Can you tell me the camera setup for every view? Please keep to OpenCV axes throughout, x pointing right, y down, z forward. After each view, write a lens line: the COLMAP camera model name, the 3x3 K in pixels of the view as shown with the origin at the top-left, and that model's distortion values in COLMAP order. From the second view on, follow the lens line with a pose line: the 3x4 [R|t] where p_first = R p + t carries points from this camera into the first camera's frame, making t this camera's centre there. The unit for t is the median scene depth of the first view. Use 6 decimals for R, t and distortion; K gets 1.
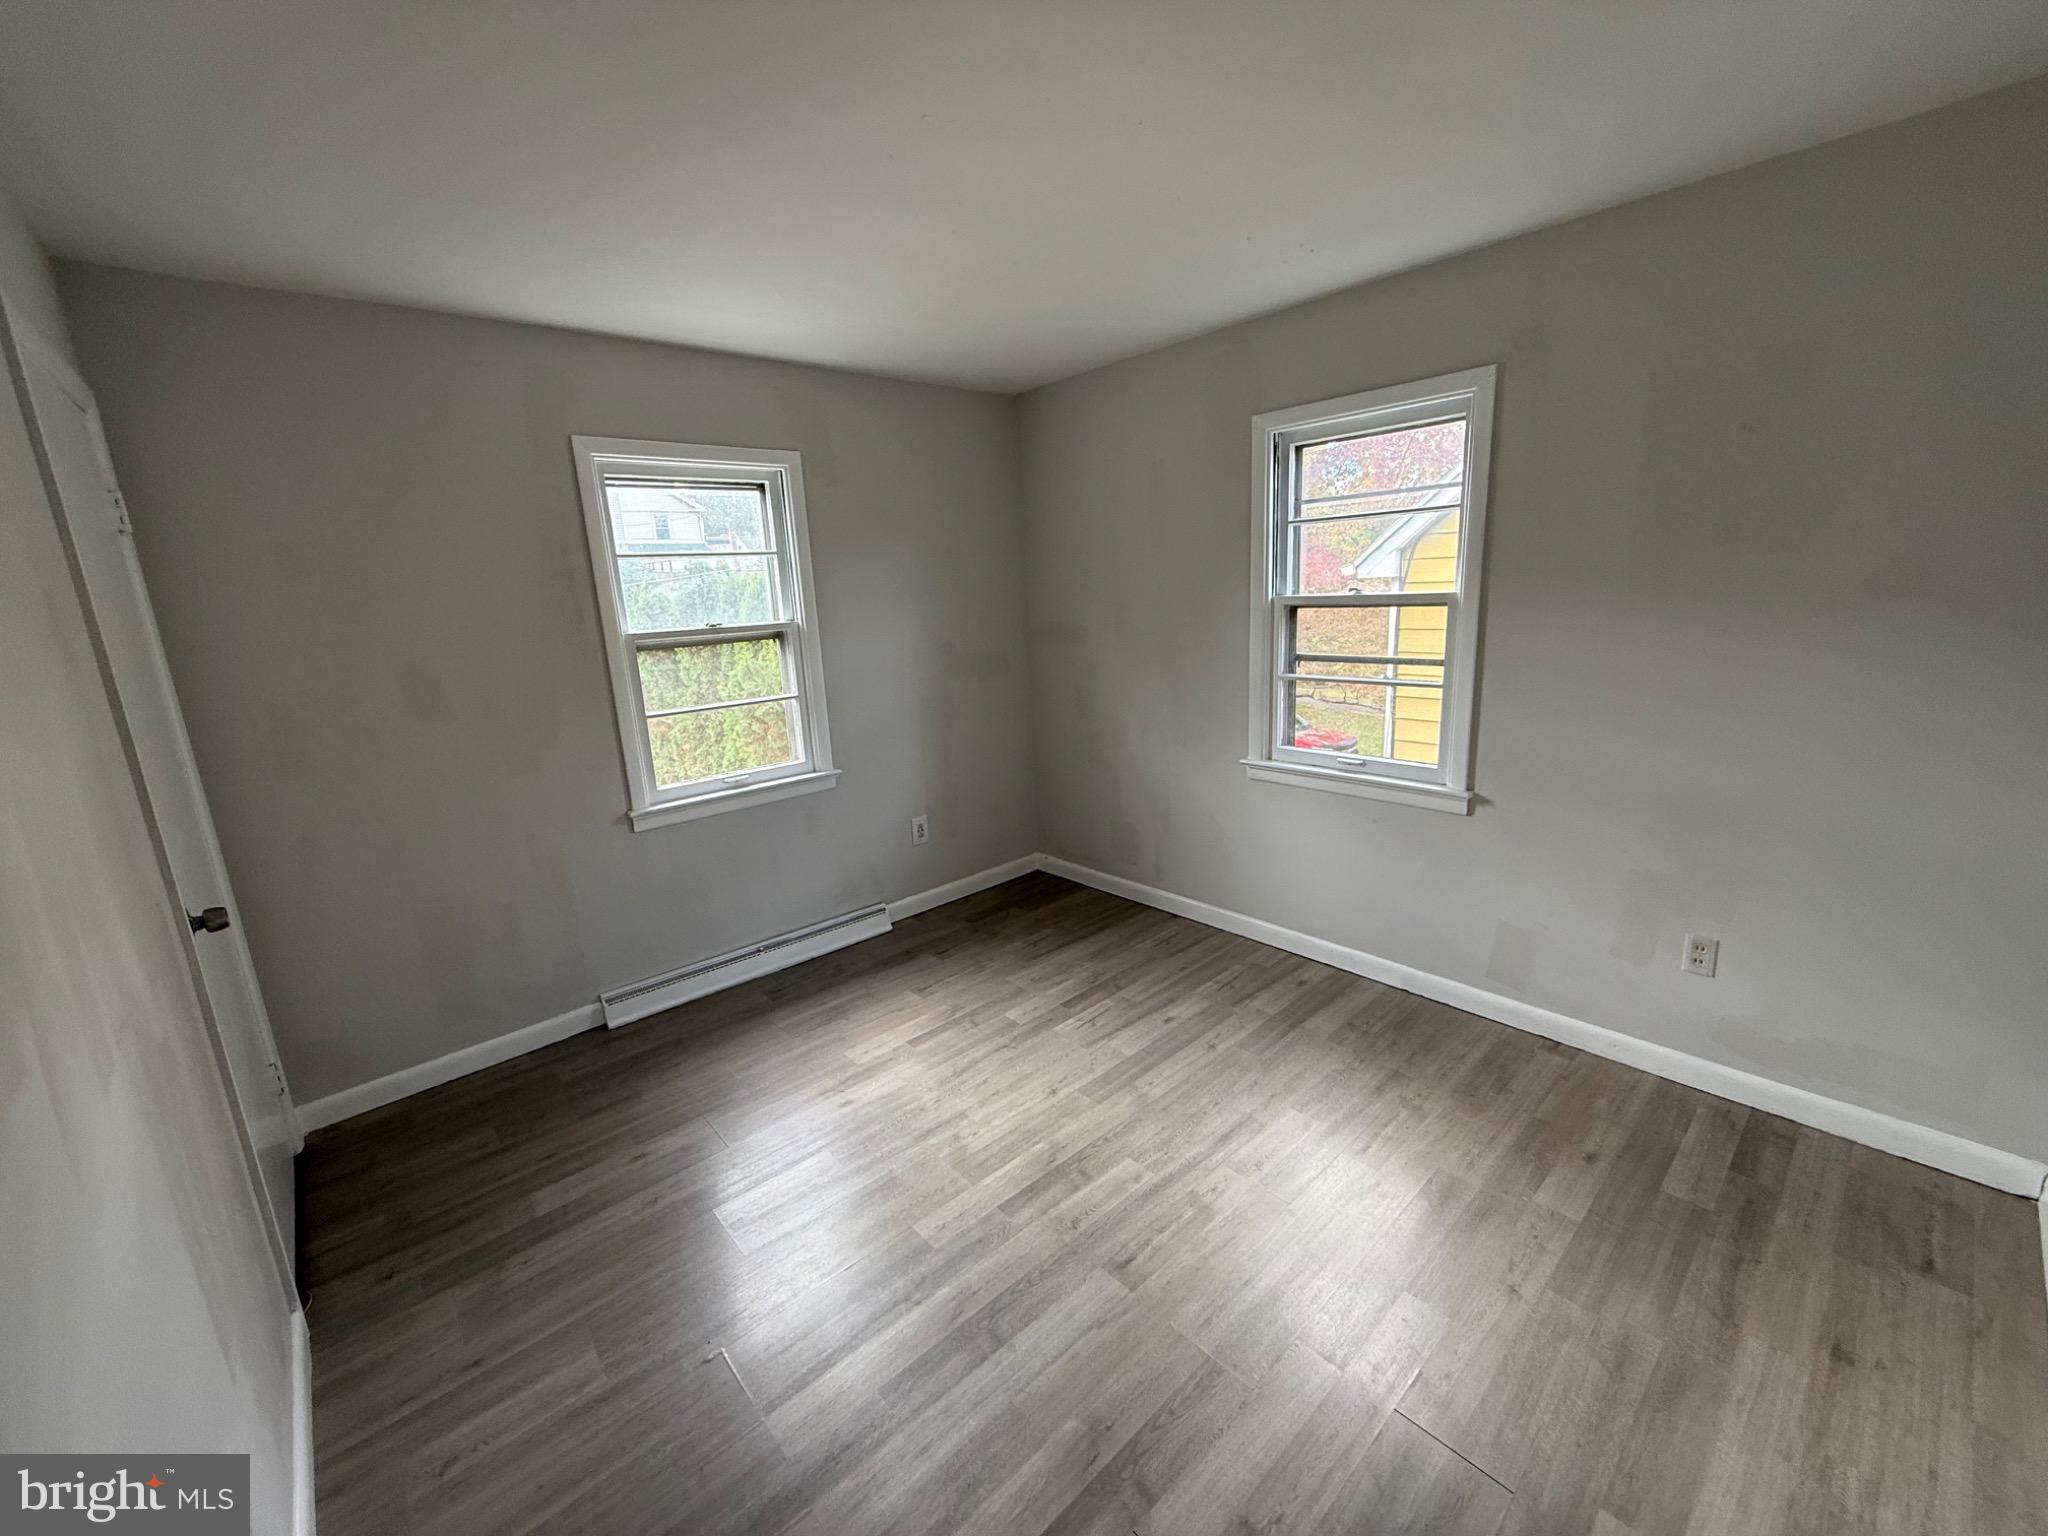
lens RADIAL K [[815.3, 0, 1020.5], [0, 815.3, 766.7], [0, 0, 1]] dist [-0.000083, -0.000163]
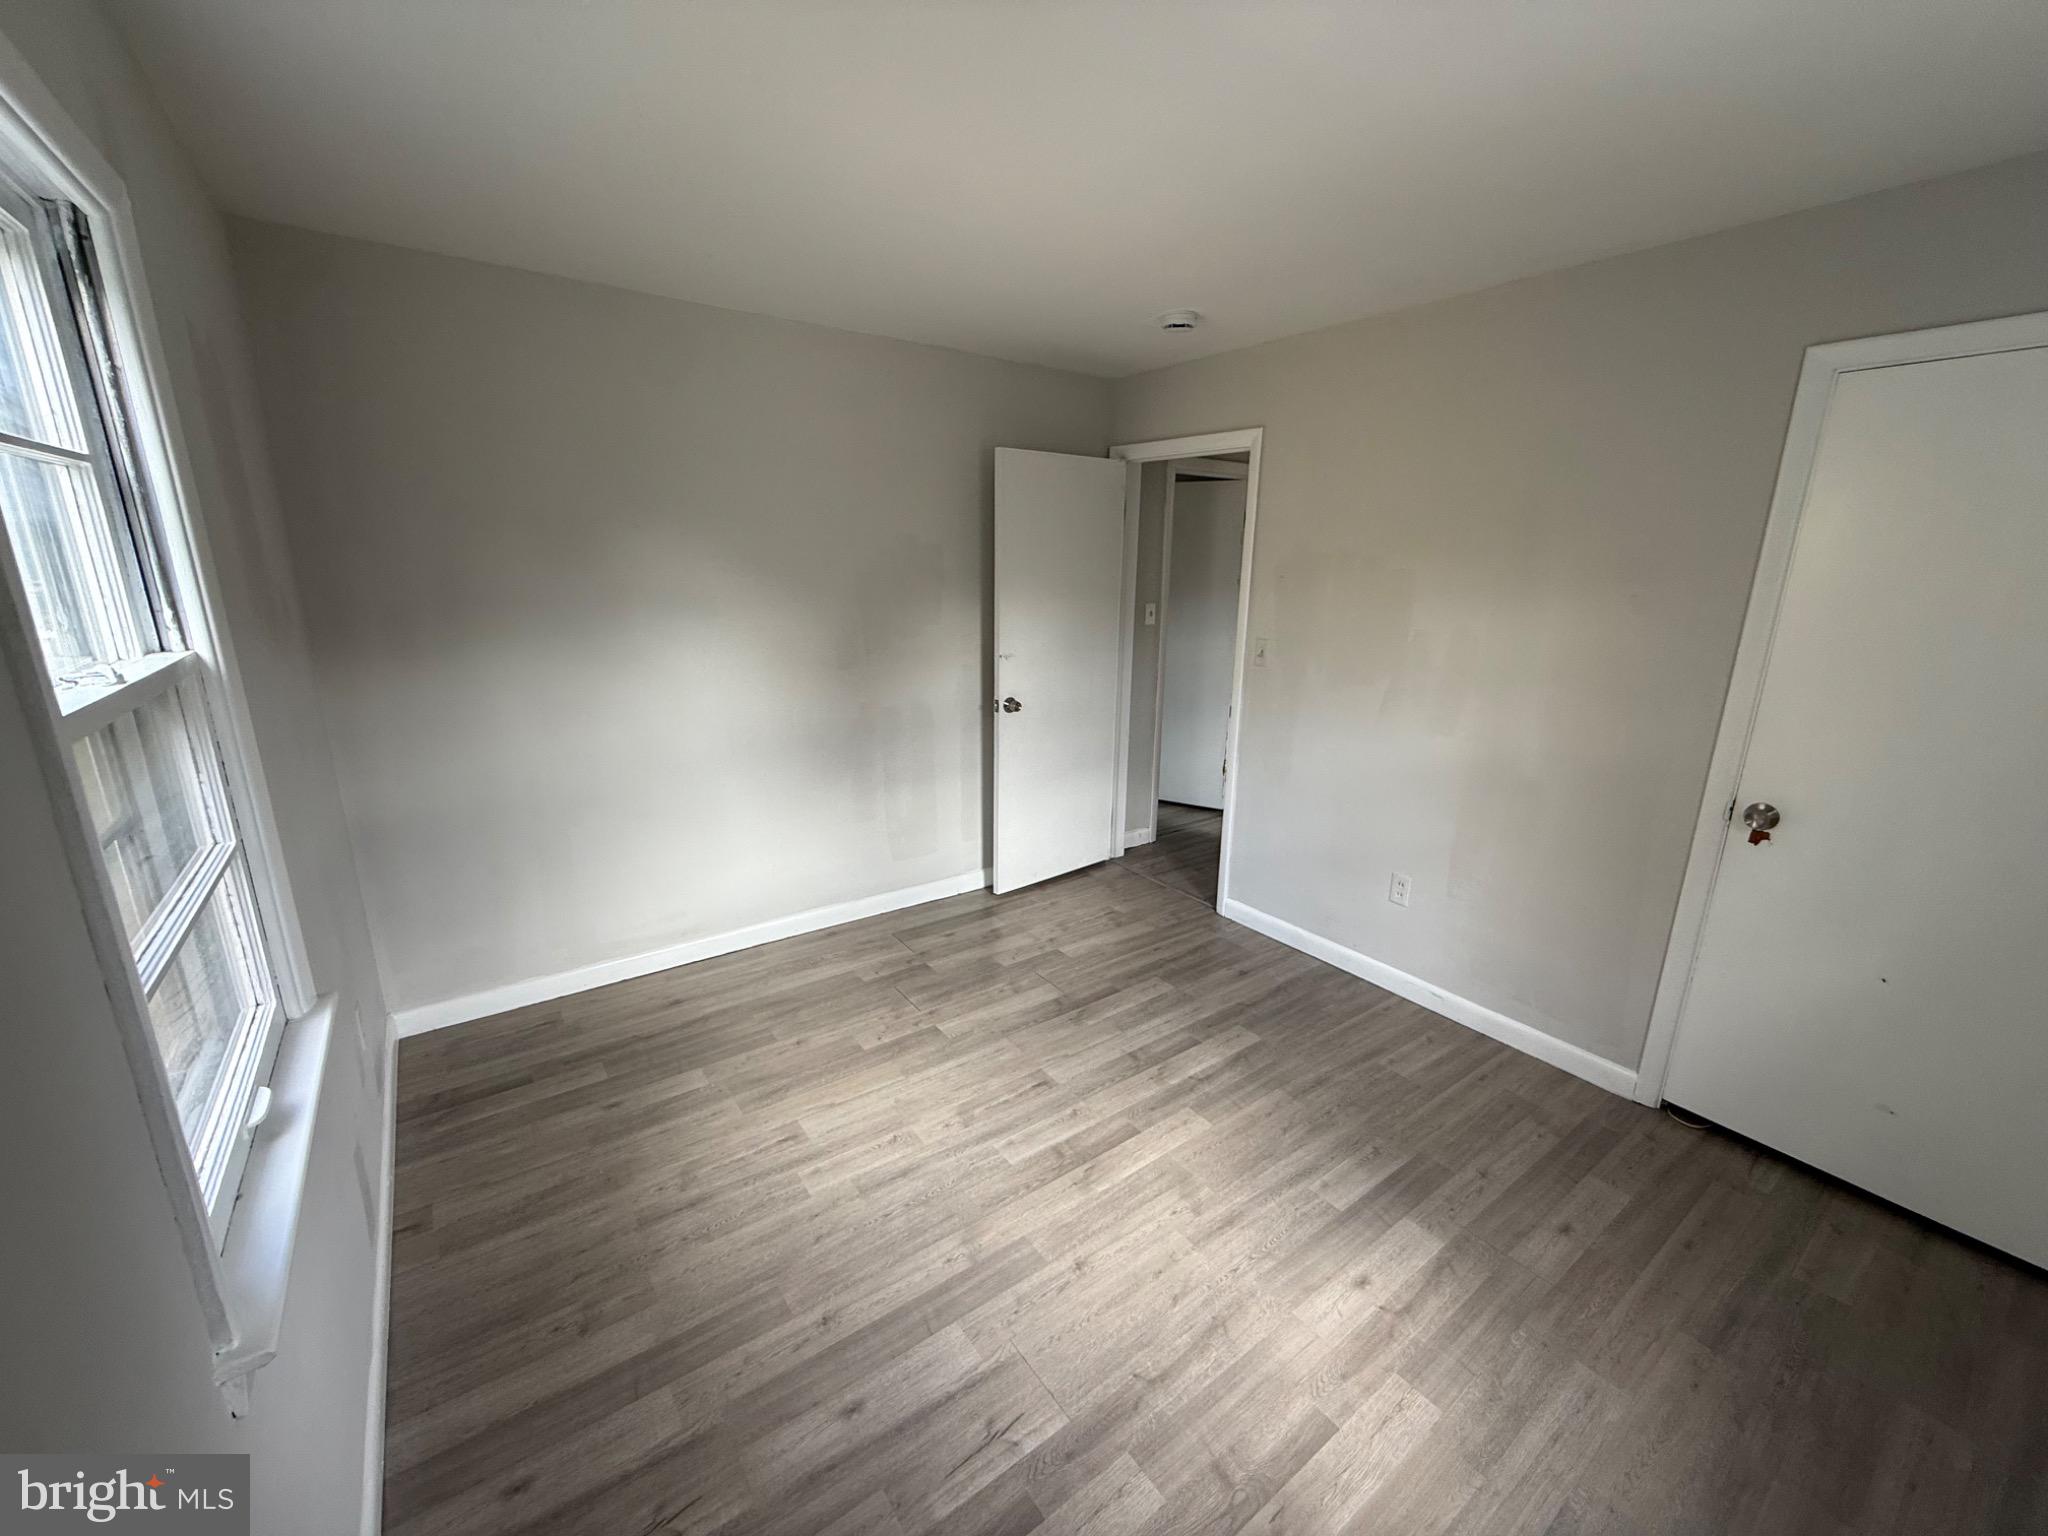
lens RADIAL K [[815.3, 0, 1020.5], [0, 815.3, 766.7], [0, 0, 1]] dist [-0.000083, -0.000163]
pose [[-0.994229, 0.012831, 0.106504, 0.009218], [0.060690, 0.885938, 0.459817, -0.385973], [-0.088456, 0.463627, -0.881604, 1.573087]]
